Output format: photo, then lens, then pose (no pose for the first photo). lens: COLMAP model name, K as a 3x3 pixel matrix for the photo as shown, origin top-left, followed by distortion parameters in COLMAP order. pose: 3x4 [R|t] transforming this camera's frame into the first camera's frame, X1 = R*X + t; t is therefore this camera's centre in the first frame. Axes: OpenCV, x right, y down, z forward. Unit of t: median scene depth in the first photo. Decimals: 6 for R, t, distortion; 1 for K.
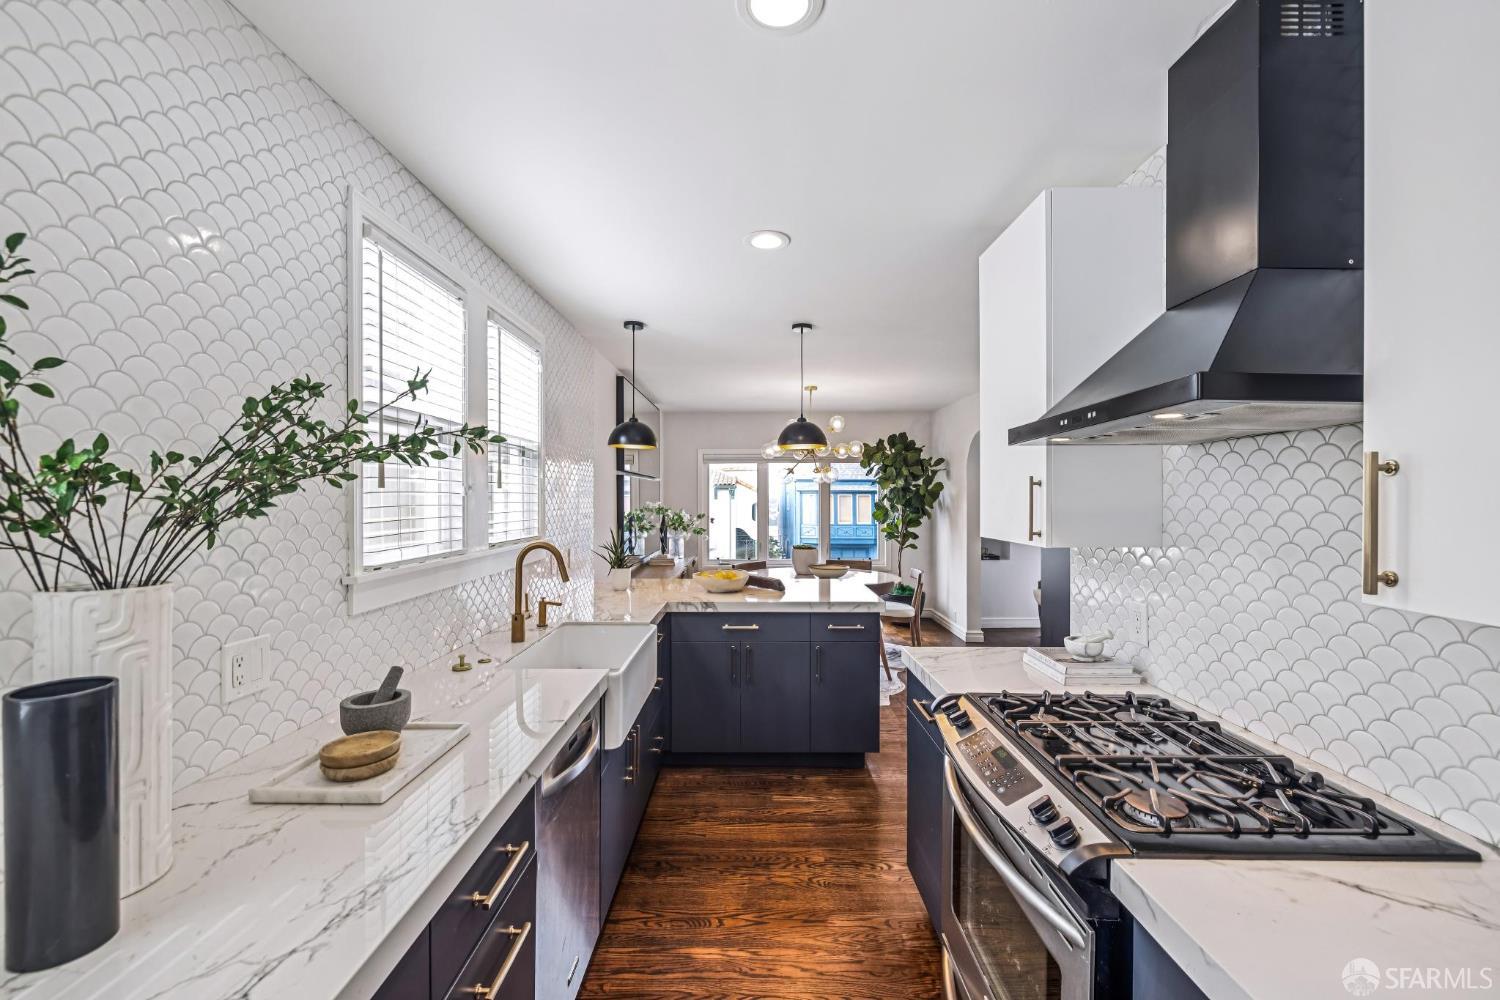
lens RADIAL K [[630.2, 0, 749.6], [0, 630.2, 499.8], [0, 0, 1]] dist [0.000582, 0.000300]
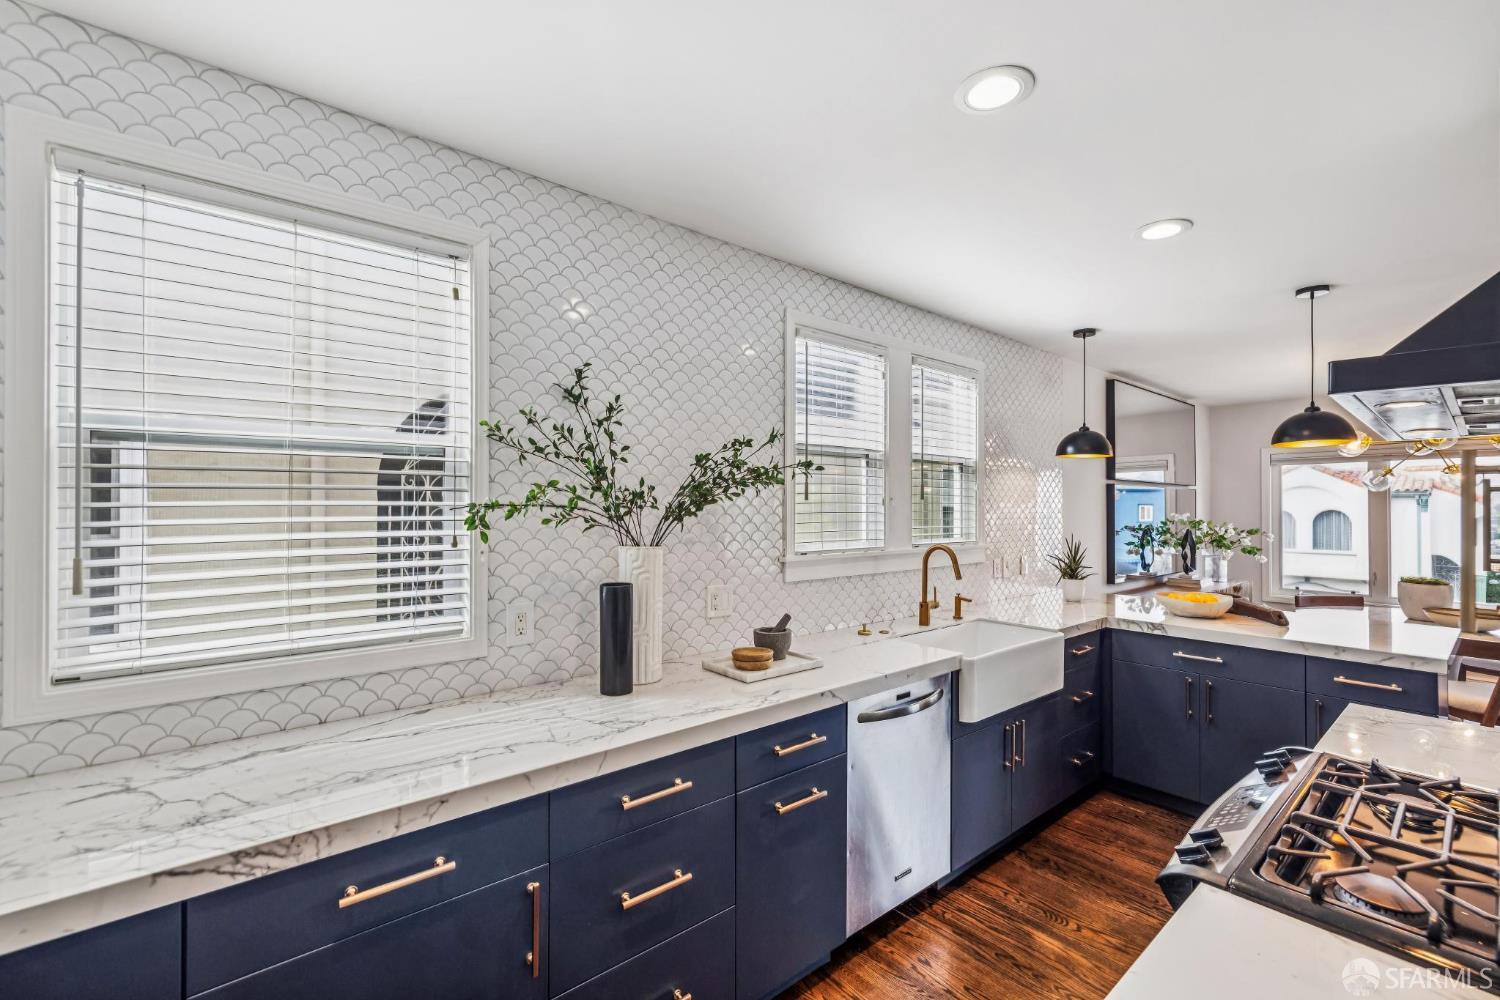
lens RADIAL K [[630.2, 0, 743.7], [0, 630.2, 500.8], [0, 0, 1]] dist [0.000582, 0.000300]
pose [[0.650874, -0.004506, -0.759173, 0.346589], [-0.006719, 0.999909, -0.011695, 0.000822], [0.759156, 0.012713, 0.650784, -0.067142]]
